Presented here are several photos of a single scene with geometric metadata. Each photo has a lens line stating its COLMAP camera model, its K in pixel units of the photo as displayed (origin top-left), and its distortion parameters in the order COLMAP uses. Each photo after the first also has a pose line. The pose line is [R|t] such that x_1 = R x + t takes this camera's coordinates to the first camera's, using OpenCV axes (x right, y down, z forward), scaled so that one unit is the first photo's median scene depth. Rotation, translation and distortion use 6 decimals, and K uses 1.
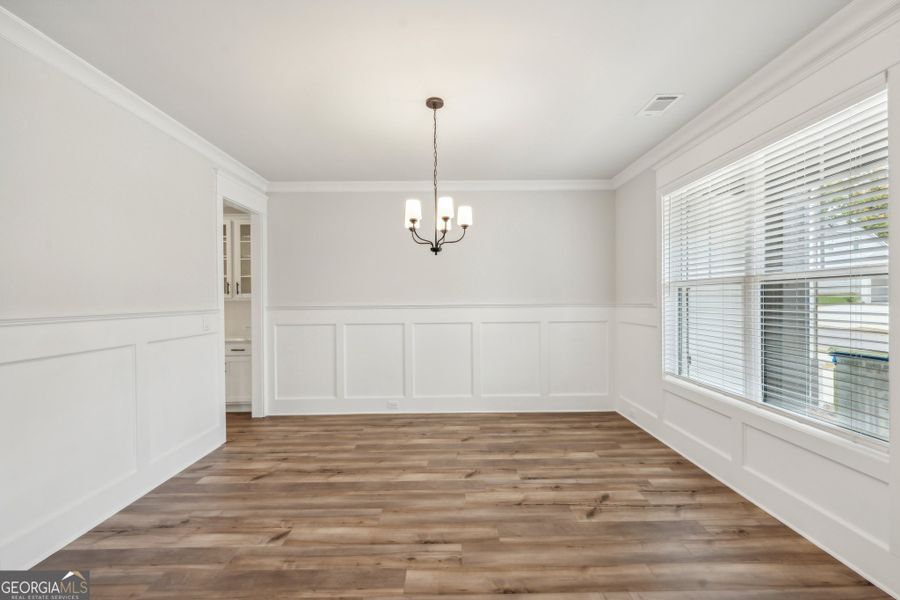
lens RADIAL K [[373.4, 0, 454.9], [0, 373.4, 299.4], [0, 0, 1]] dist [0.002255, -0.000687]
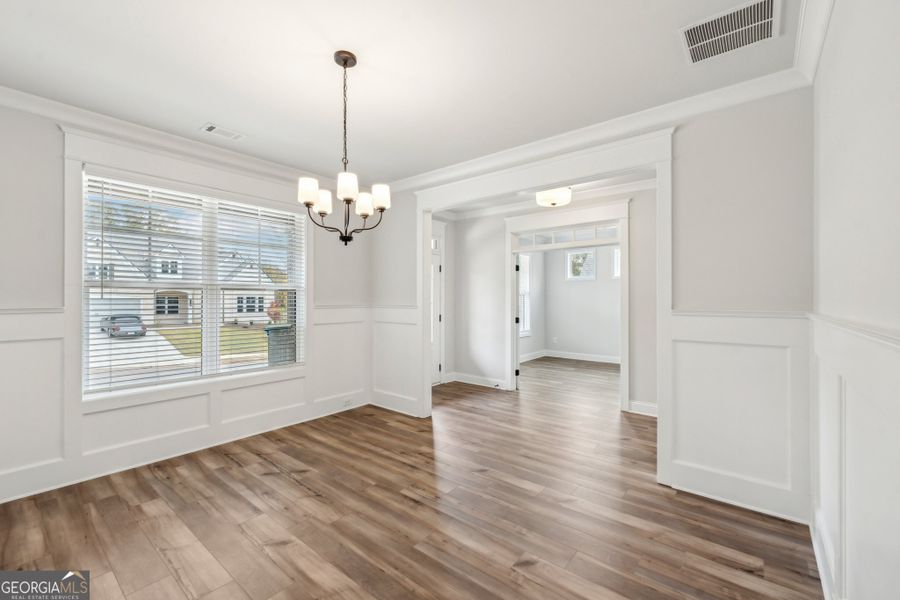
lens RADIAL K [[373.4, 0, 452.9], [0, 373.4, 298.1], [0, 0, 1]] dist [0.002255, -0.000687]
pose [[-0.766812, 0.012168, 0.641756, -0.679976], [0.008223, 0.999924, -0.009133, 0.006959], [-0.641819, -0.001726, -0.766854, 1.334473]]
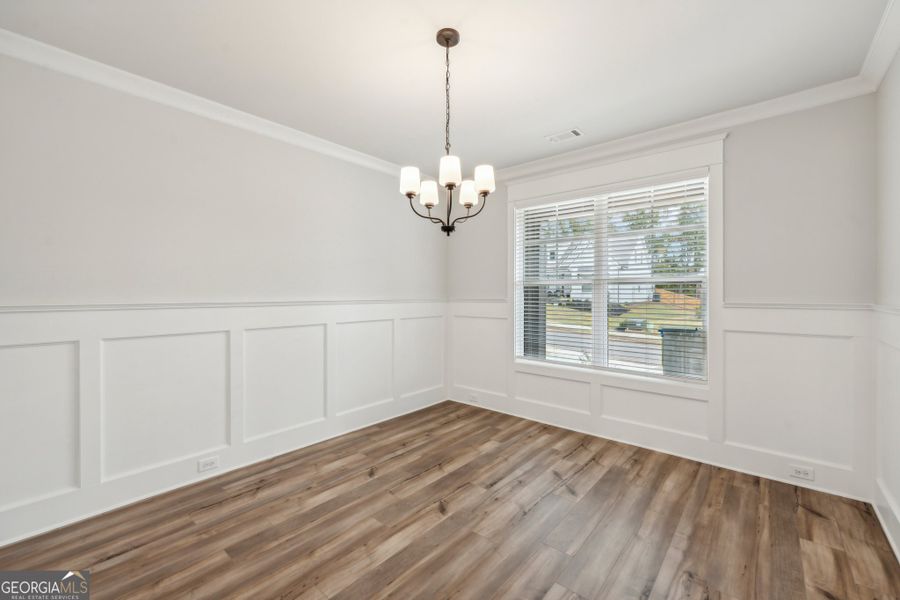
lens RADIAL K [[373.4, 0, 454.4], [0, 373.4, 291.9], [0, 0, 1]] dist [0.002255, -0.000687]
pose [[0.657368, 0.011667, 0.753480, -0.561875], [-0.005815, 0.999929, -0.010410, 0.003456], [-0.753548, 0.002462, 0.657389, 0.440557]]
